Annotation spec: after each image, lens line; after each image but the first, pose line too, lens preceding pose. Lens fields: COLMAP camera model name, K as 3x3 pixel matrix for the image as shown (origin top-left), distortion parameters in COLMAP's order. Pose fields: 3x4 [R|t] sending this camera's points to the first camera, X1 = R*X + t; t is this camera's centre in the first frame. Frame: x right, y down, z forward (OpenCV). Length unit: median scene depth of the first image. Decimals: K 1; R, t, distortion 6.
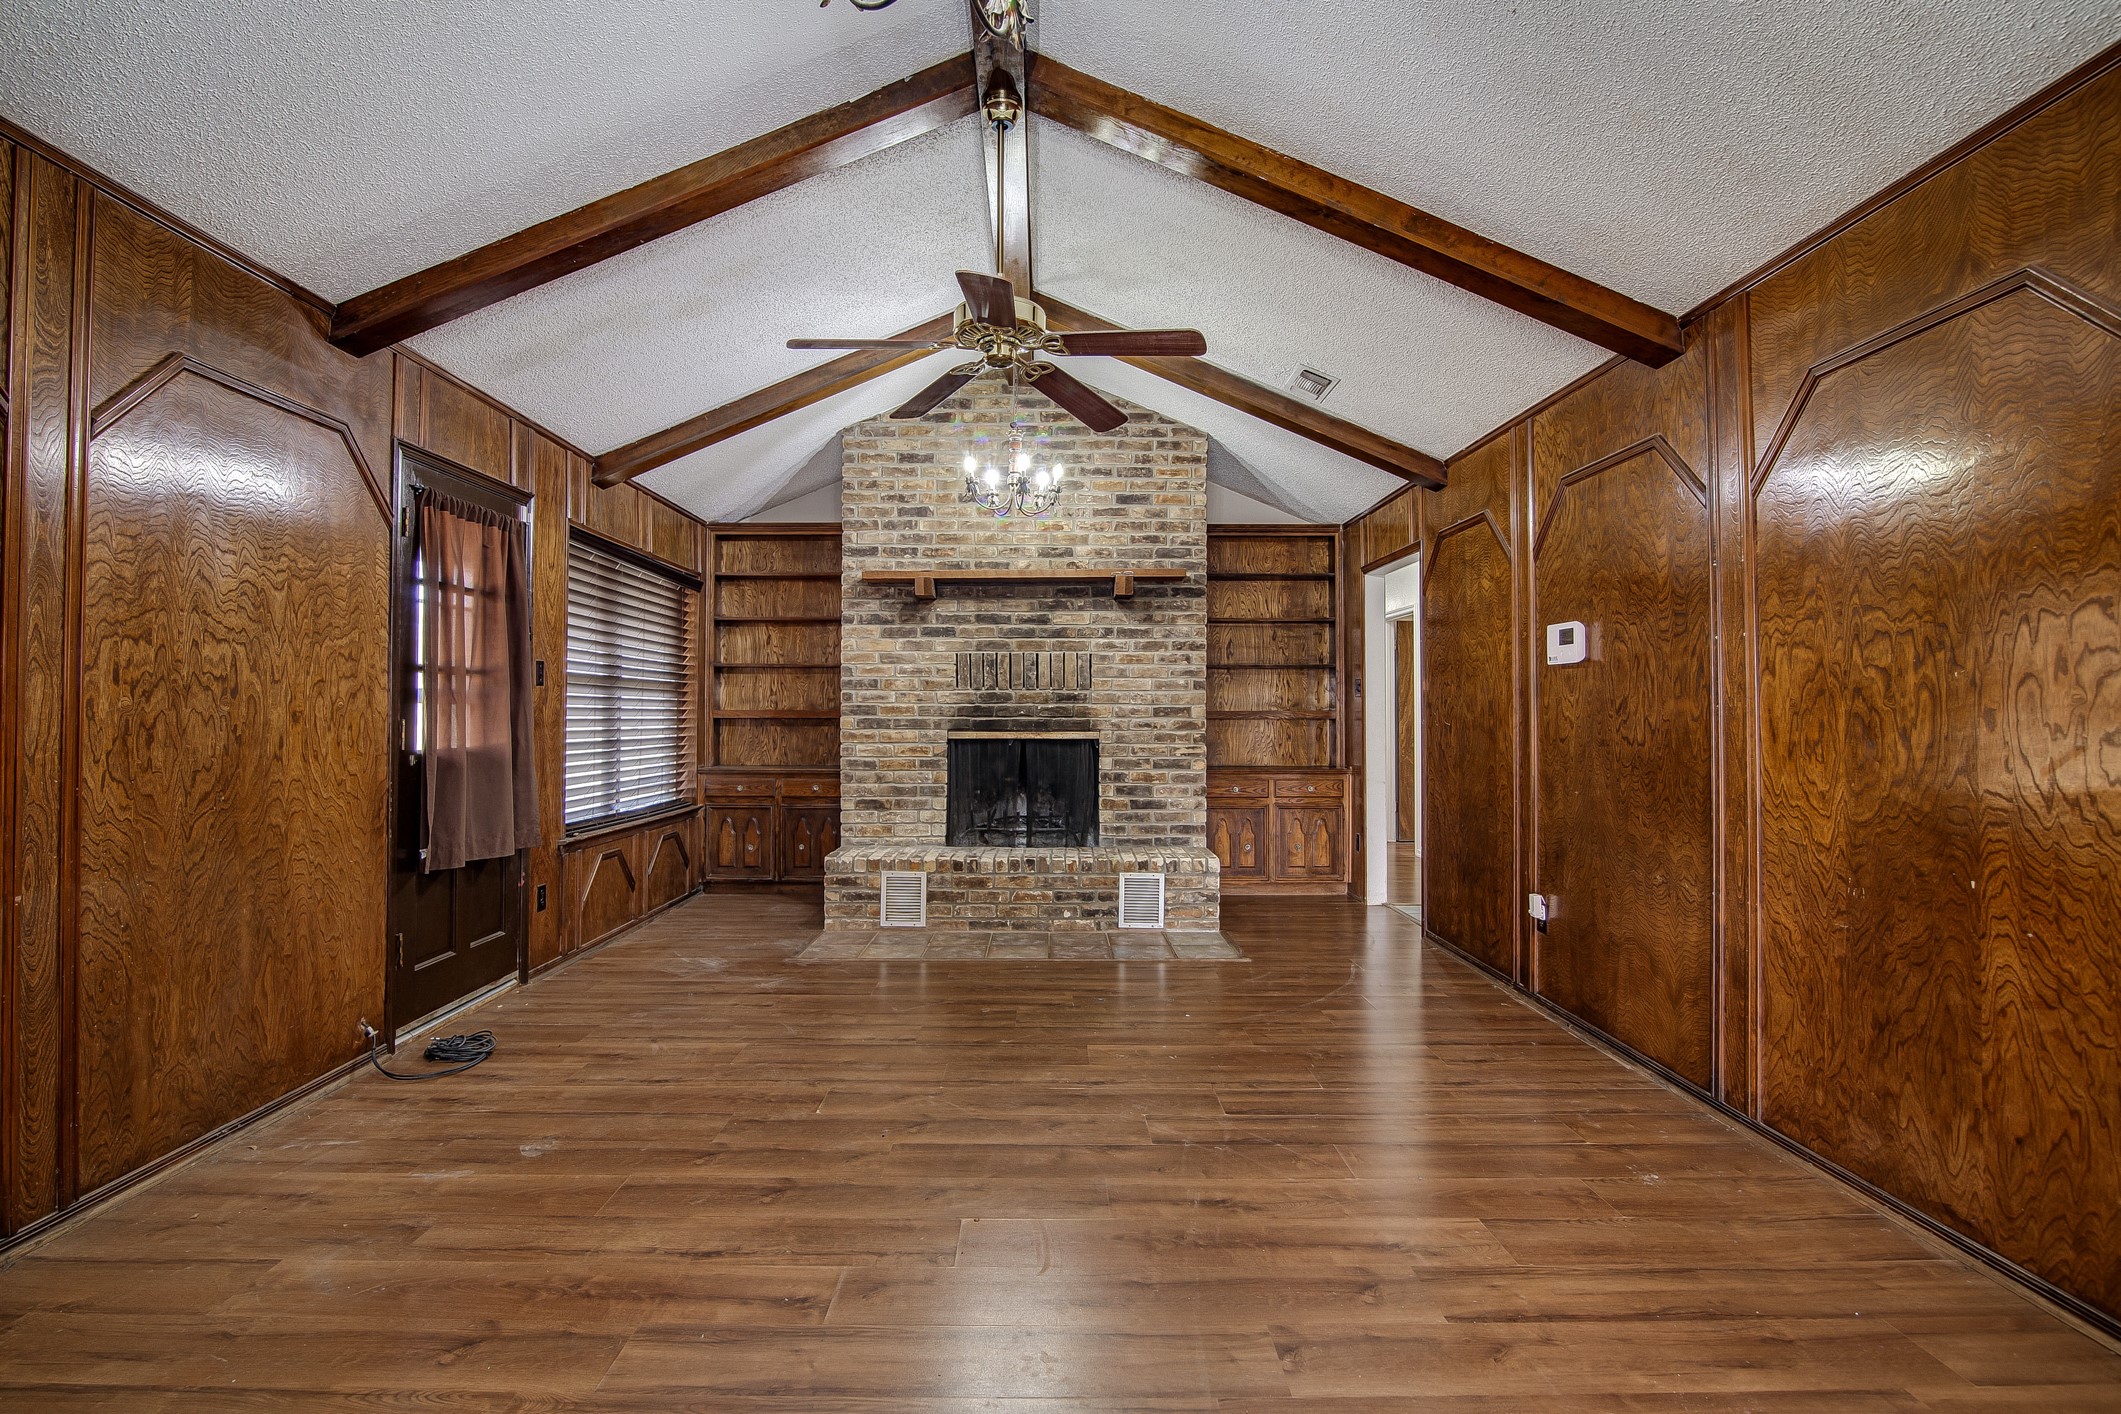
lens RADIAL K [[1002.9, 0, 1048.4], [0, 1002.9, 695.5], [0, 0, 1]] dist [-0.017754, 0.000636]
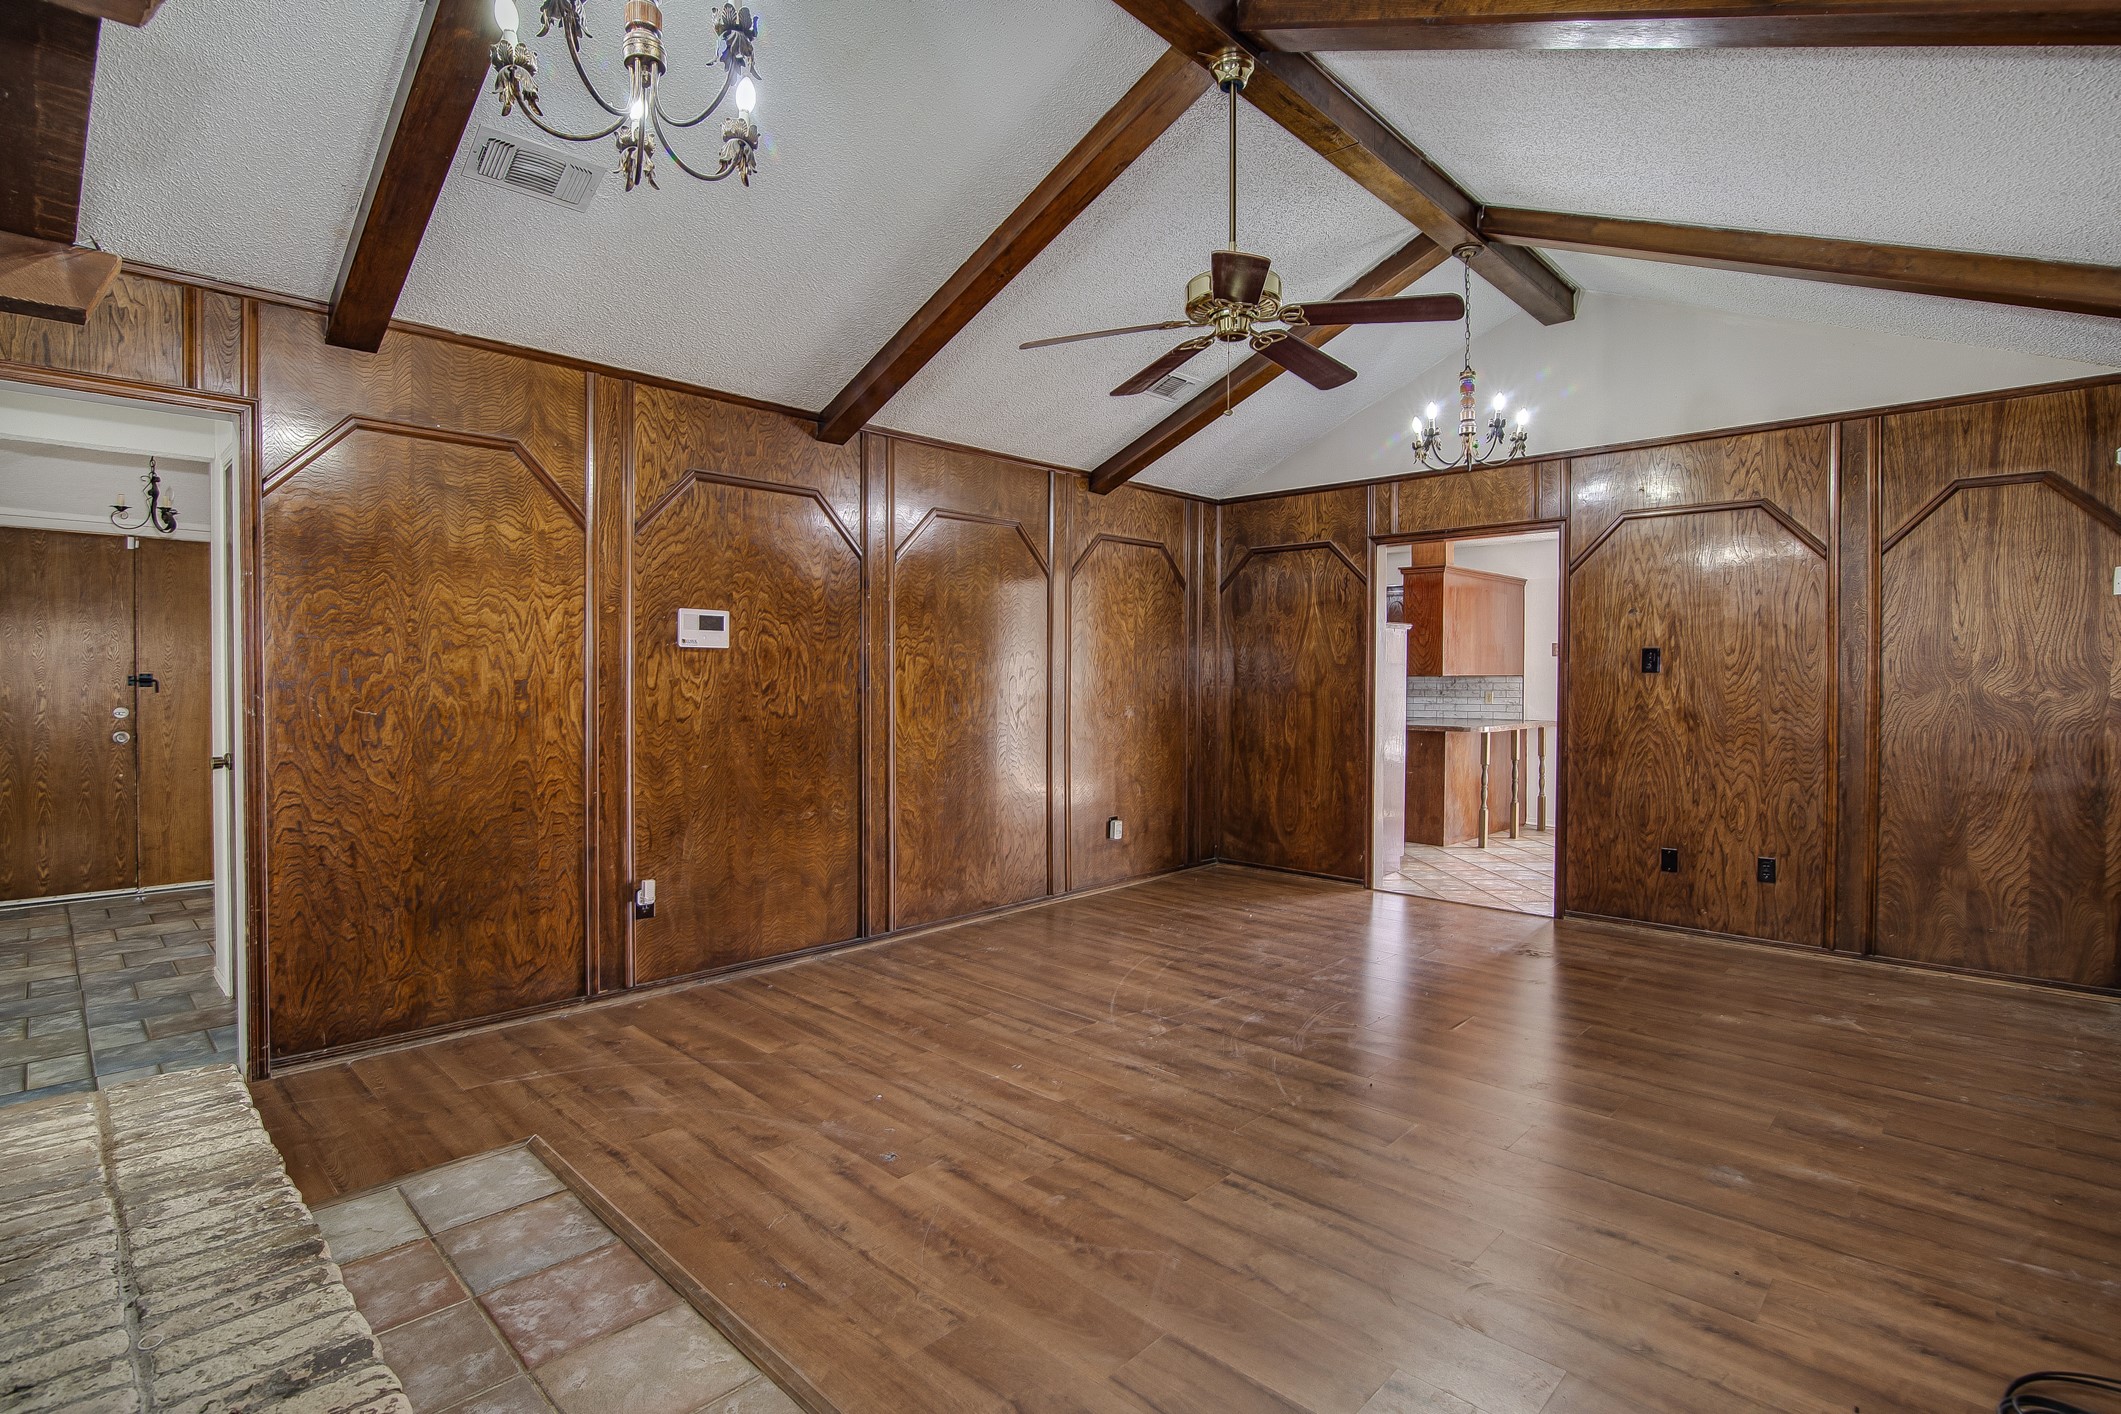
lens RADIAL K [[1002.9, 0, 1048.4], [0, 1002.9, 695.5], [0, 0, 1]] dist [-0.017754, 0.000636]
pose [[-0.713755, -0.017354, 0.700181, -0.398846], [-0.018478, 0.999812, 0.005945, 0.004810], [-0.700152, -0.008695, -0.713941, 1.202798]]
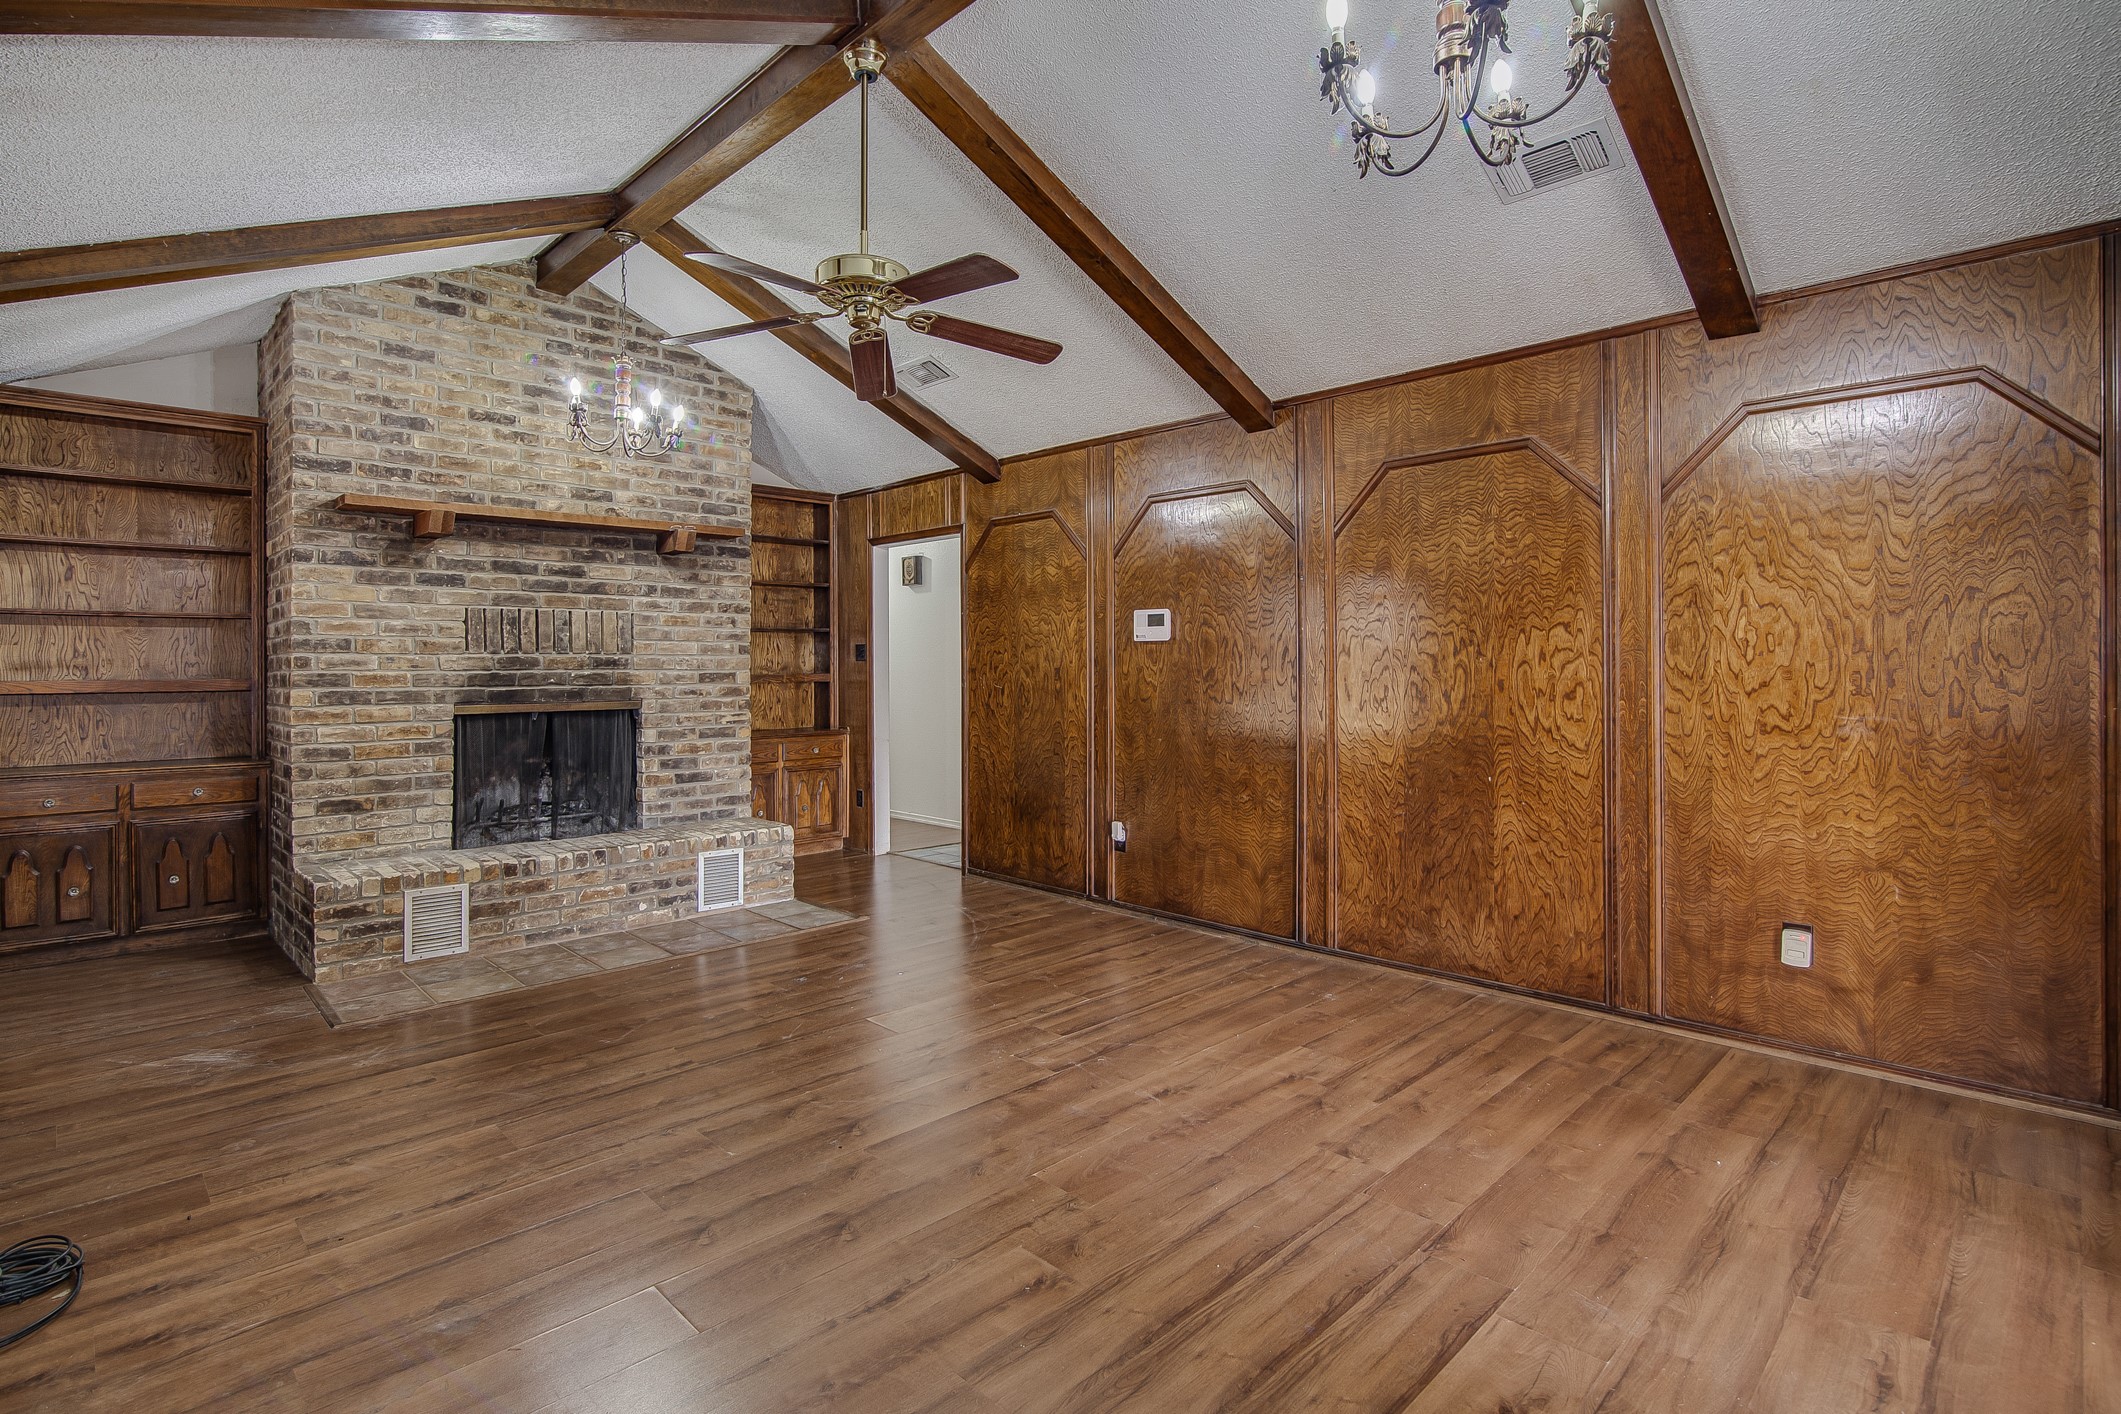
lens RADIAL K [[1025.3, 0, 1055.5], [0, 1025.3, 665.8], [0, 0, 1]] dist [-0.016934, 0.000990]
pose [[0.712837, -0.003925, 0.701319, -0.404716], [-0.008446, 0.999864, 0.014181, -0.013859], [-0.701279, -0.016032, 0.712706, 0.110194]]
